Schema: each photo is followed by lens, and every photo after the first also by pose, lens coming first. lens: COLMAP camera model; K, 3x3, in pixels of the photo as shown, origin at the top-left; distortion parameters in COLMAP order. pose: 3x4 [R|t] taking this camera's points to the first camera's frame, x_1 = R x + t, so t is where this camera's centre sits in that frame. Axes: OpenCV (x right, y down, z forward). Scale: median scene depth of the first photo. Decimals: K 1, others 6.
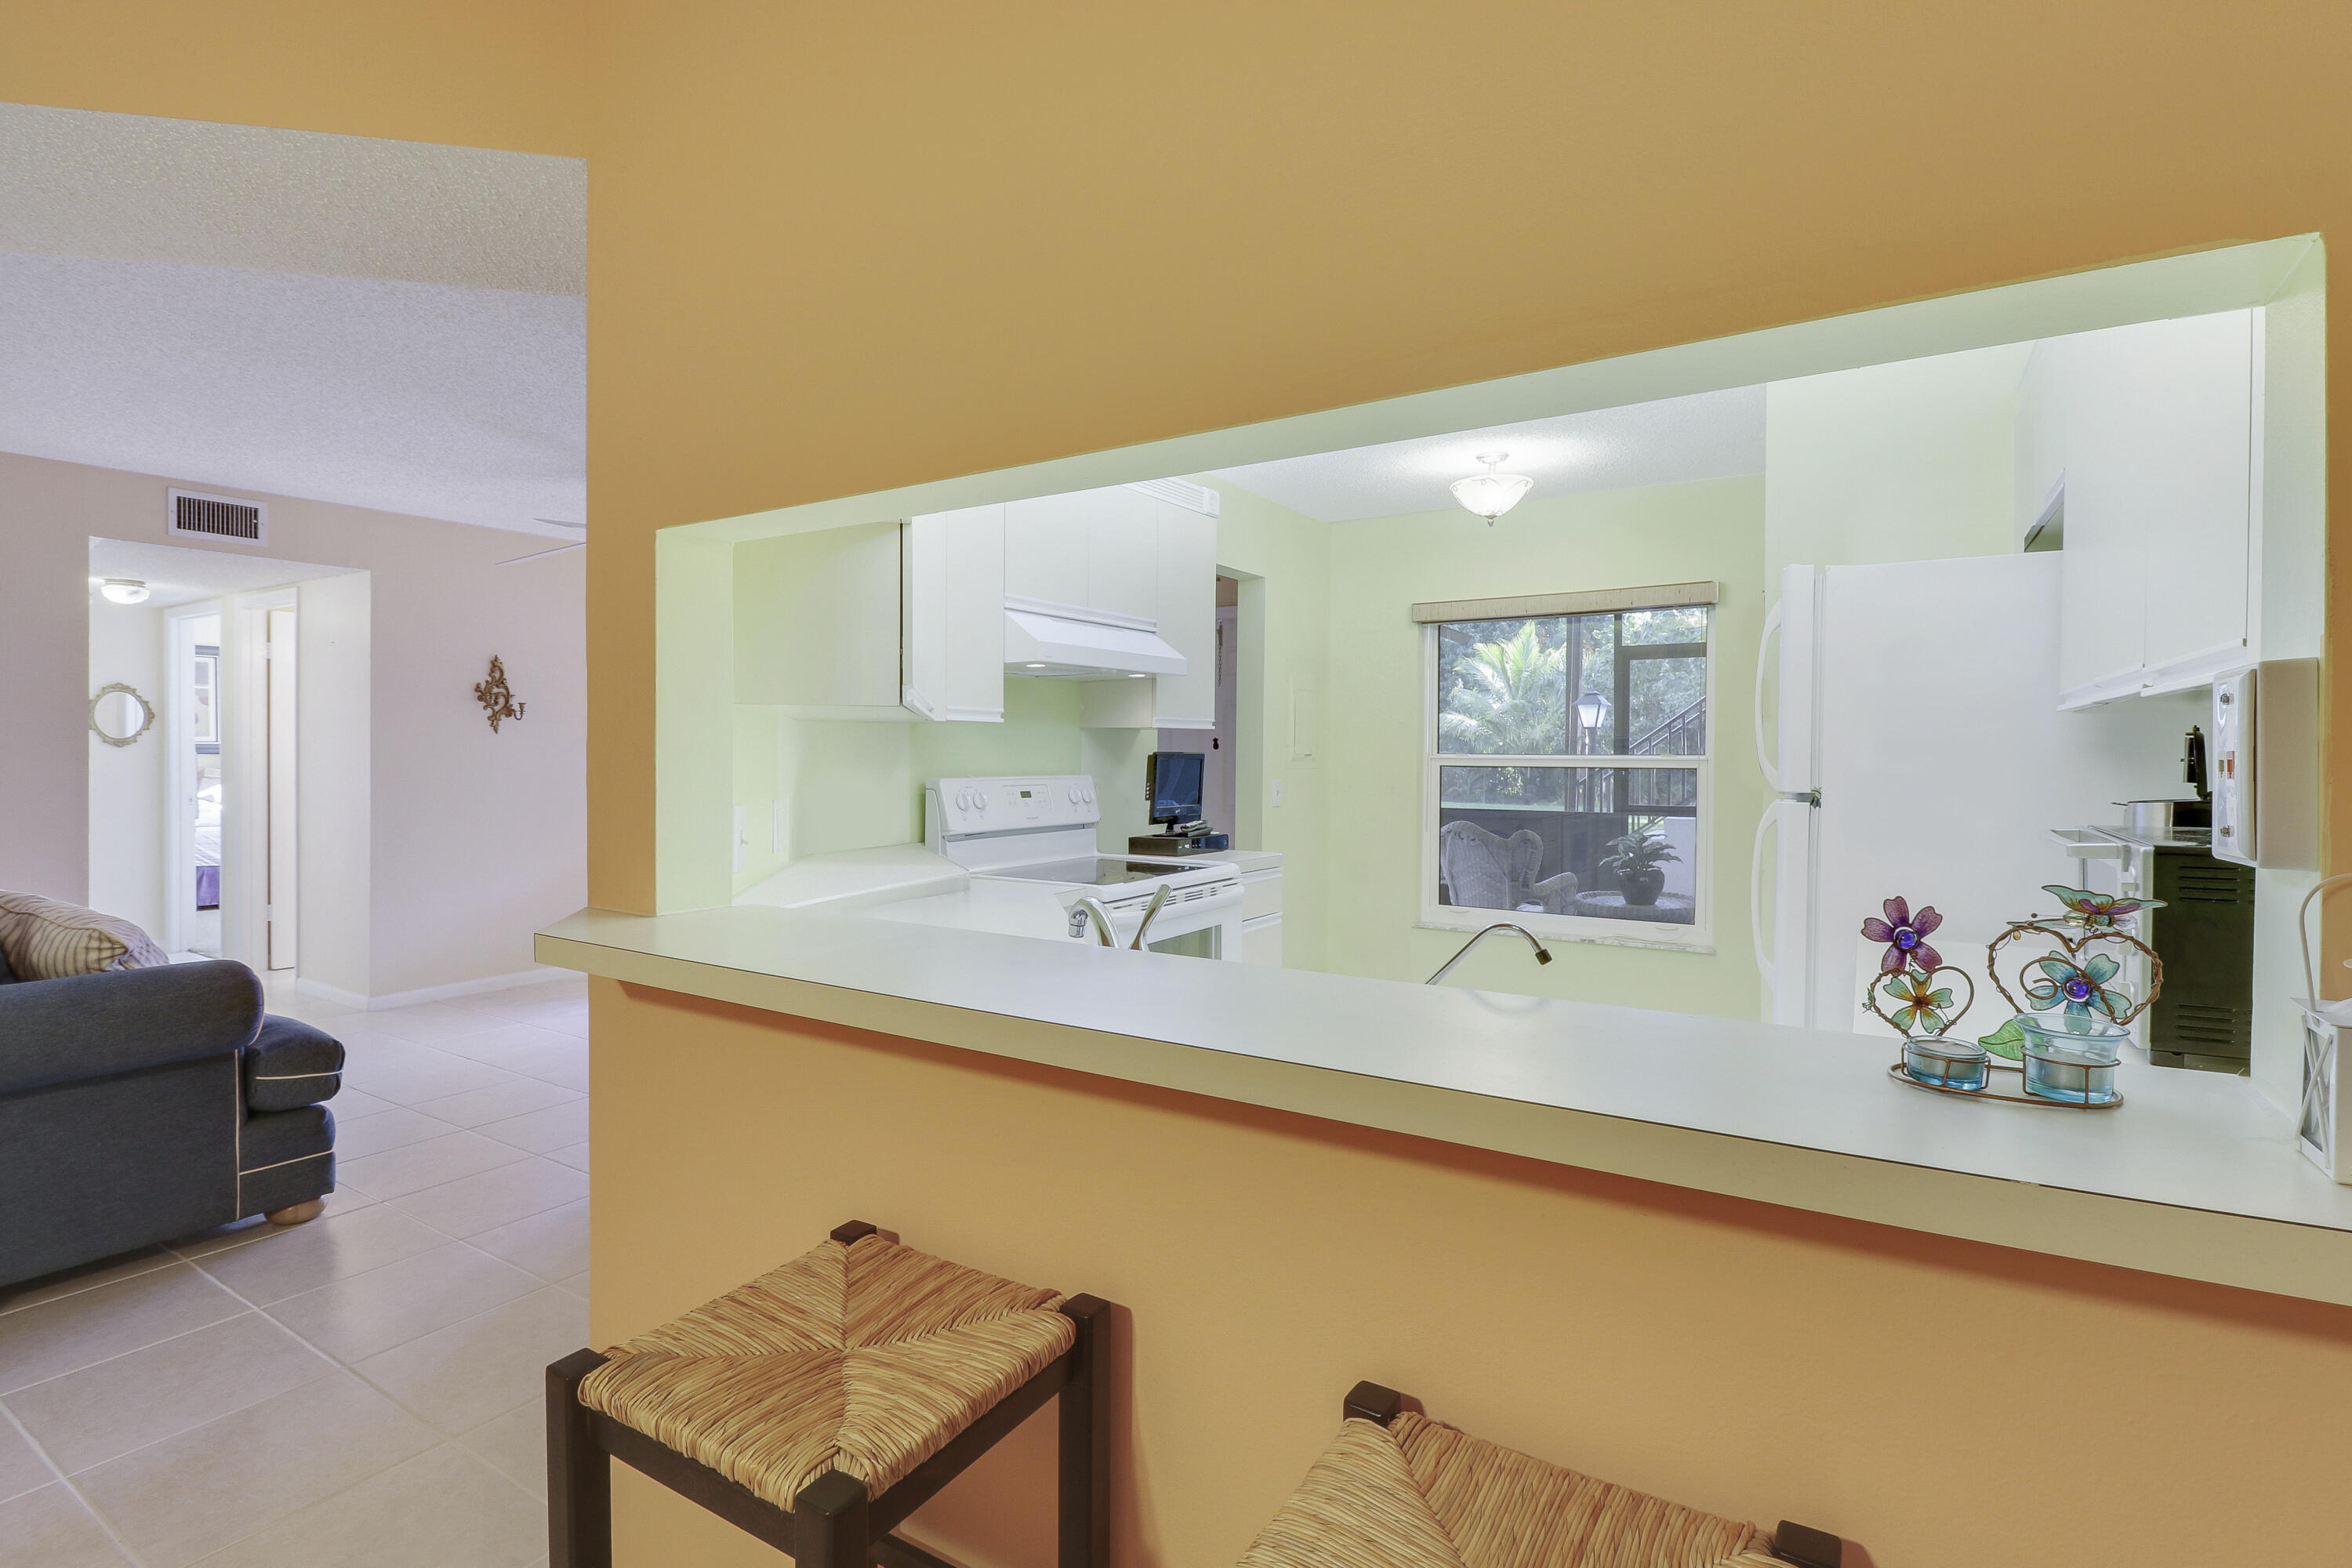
lens RADIAL K [[1116.2, 0, 1168.1], [0, 1116.2, 760.1], [0, 0, 1]] dist [-0.016368, -0.000476]
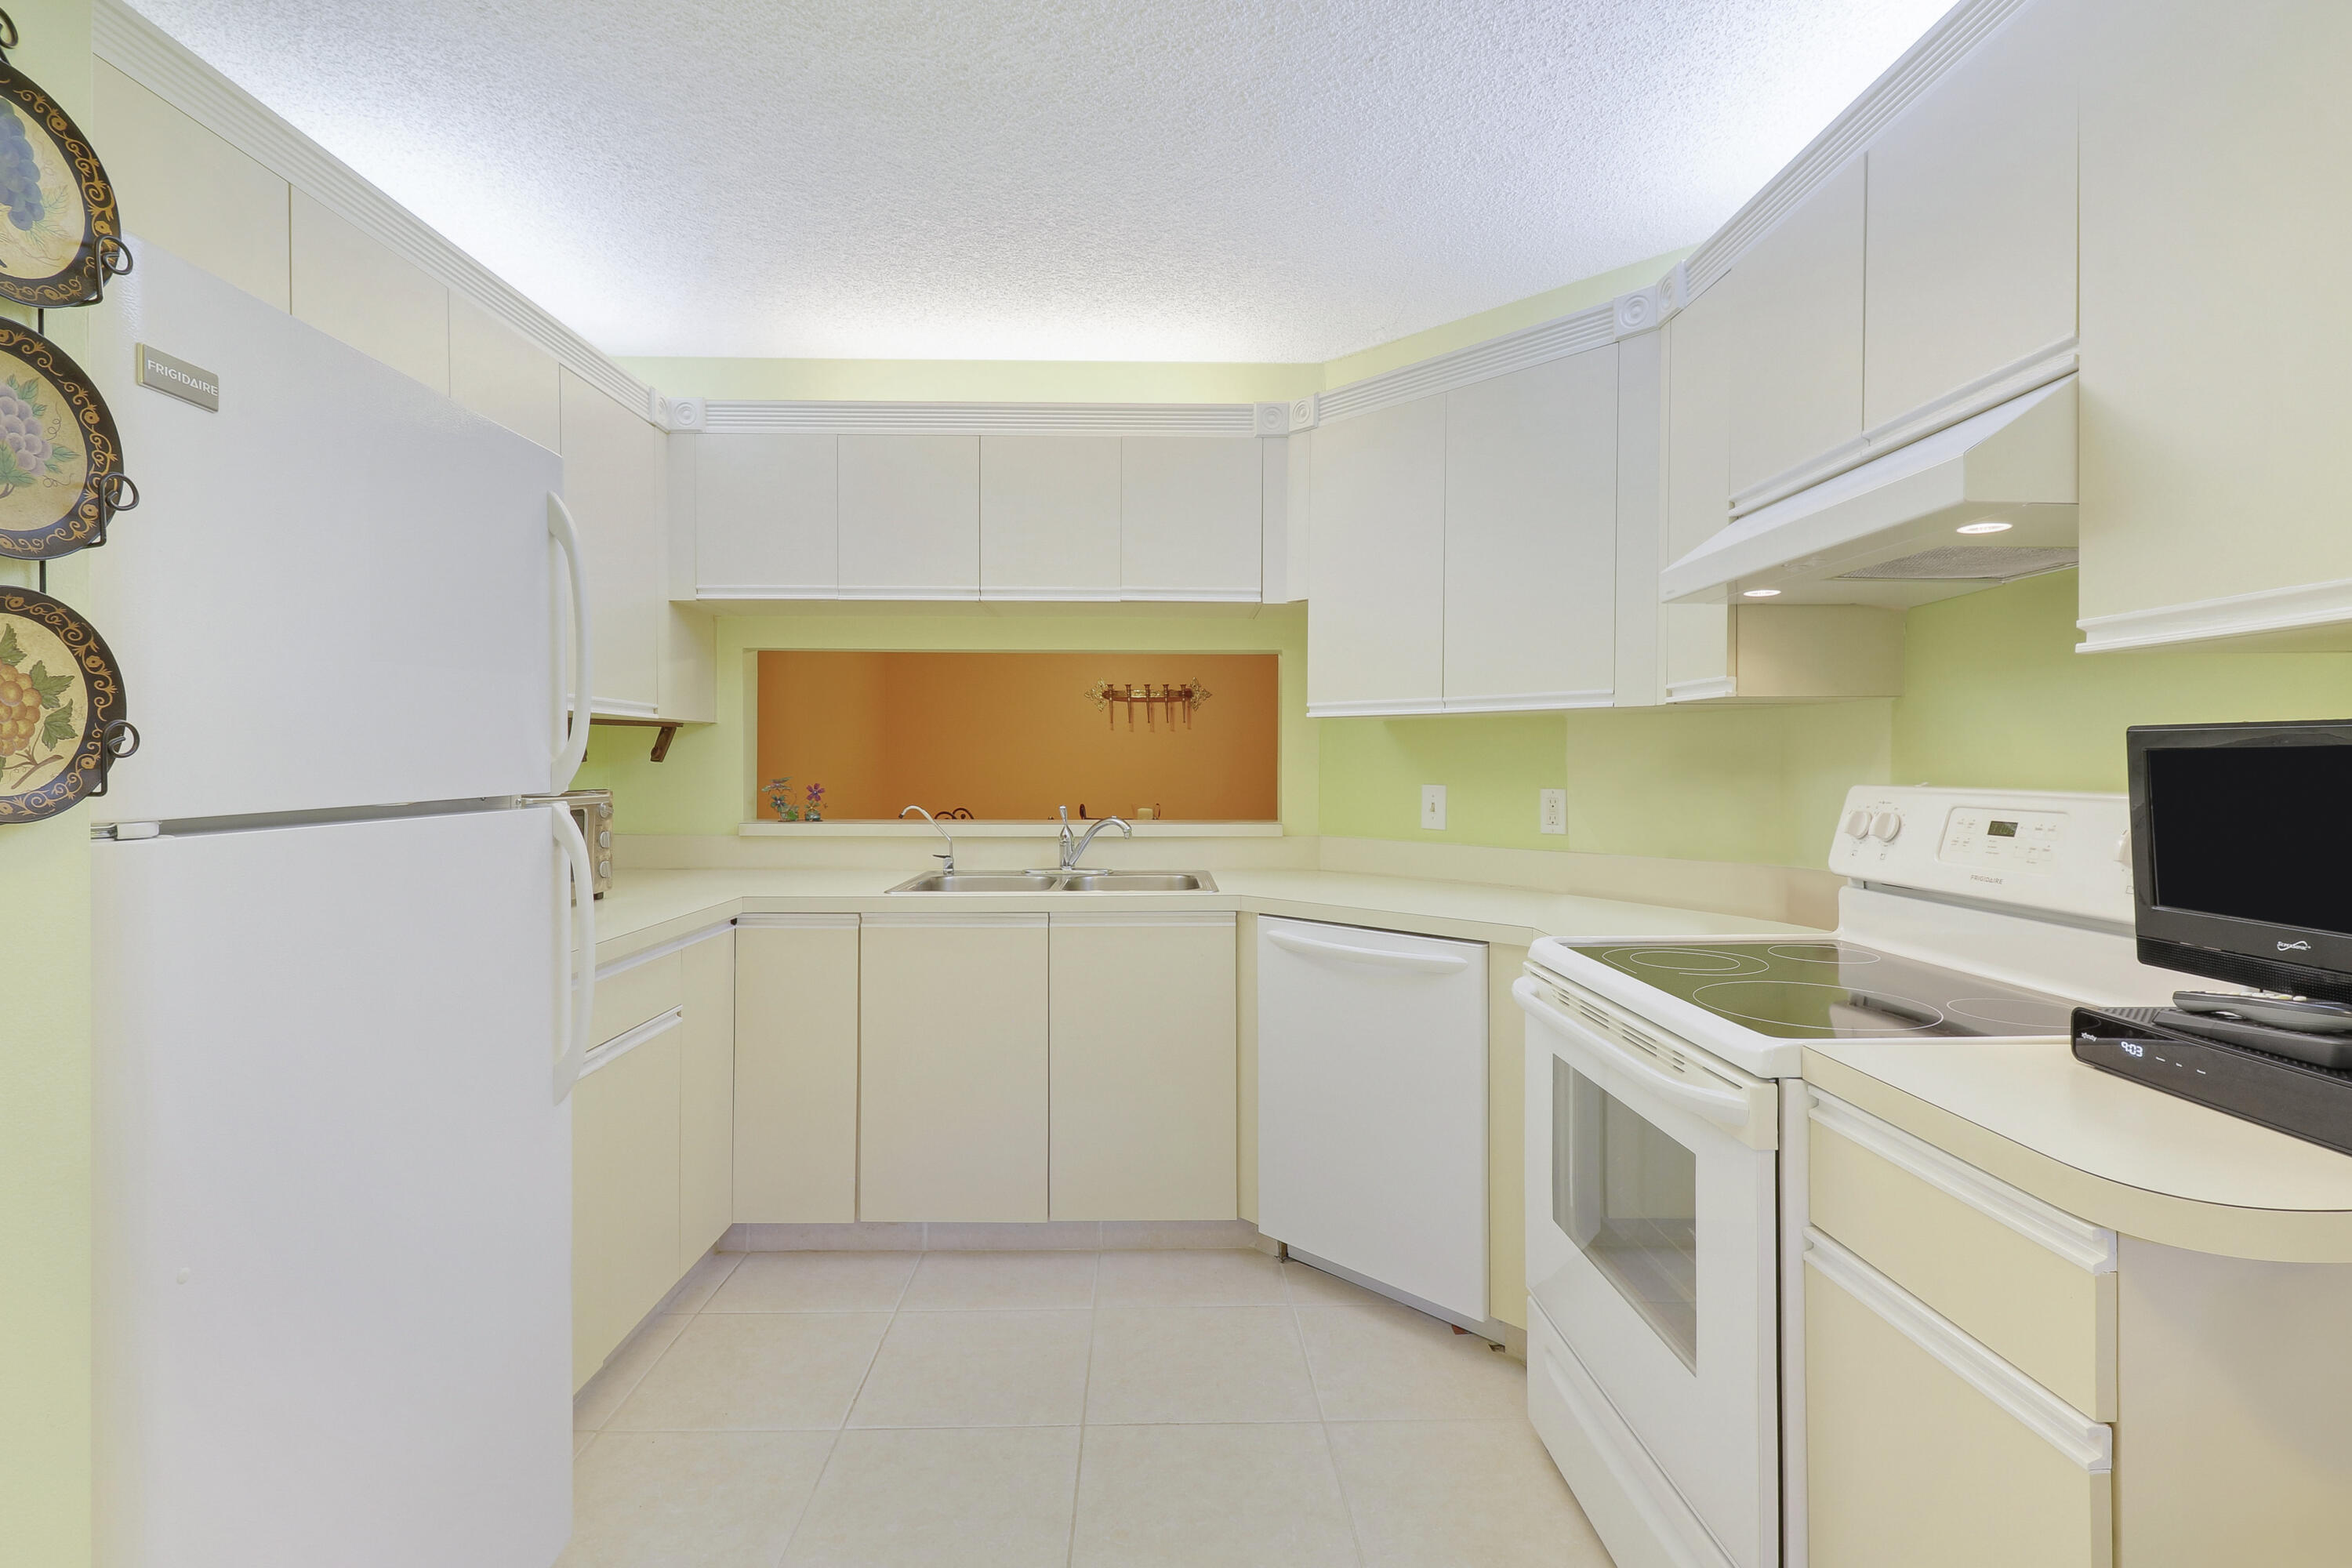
lens RADIAL K [[1105.5, 0, 1160.4], [0, 1105.5, 771.0], [0, 0, 1]] dist [0.000429, -0.018666]
pose [[-0.843522, -0.000510, -0.537094, 0.254625], [-0.008661, 0.999882, 0.012652, 0.002491], [0.537024, 0.015324, -0.843428, 0.736042]]
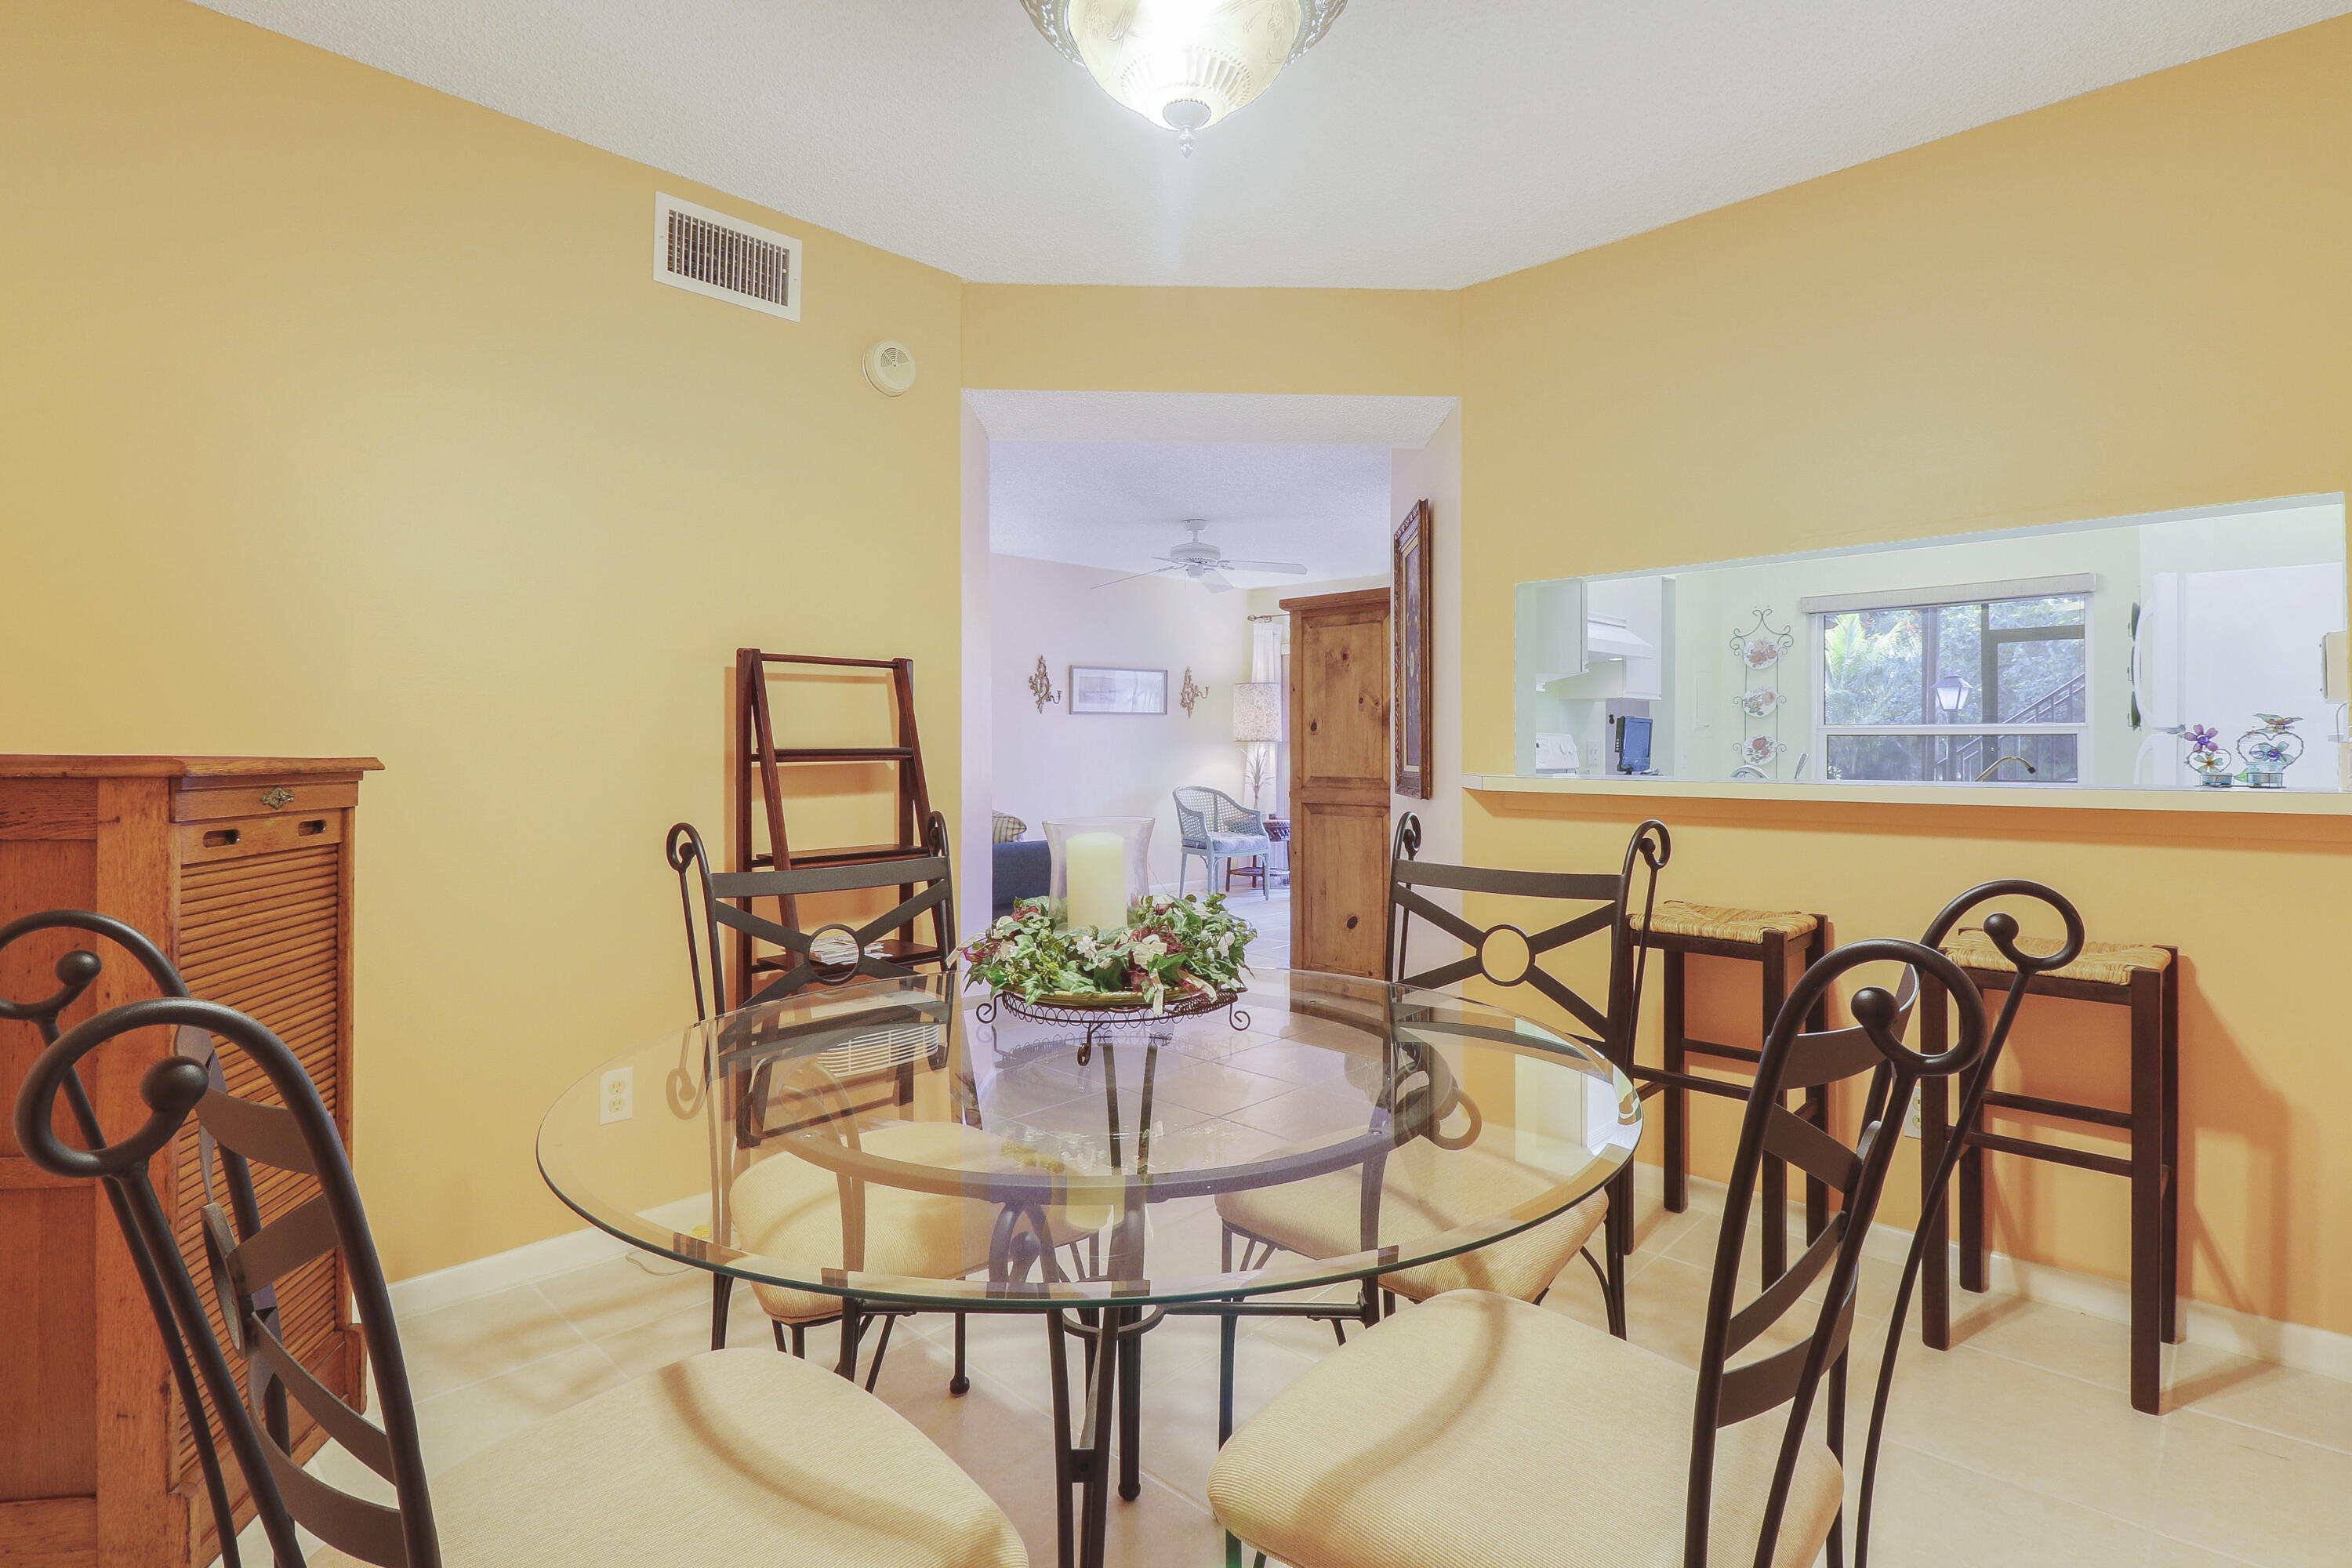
lens RADIAL K [[1148.2, 0, 1174.3], [0, 1148.2, 737.7], [0, 0, 1]] dist [0.001237, -0.023094]
pose [[0.977434, -0.002824, -0.211223, -0.164989], [-0.001274, 0.999814, -0.019263, 0.030918], [0.211238, 0.019098, 0.977248, -0.306558]]
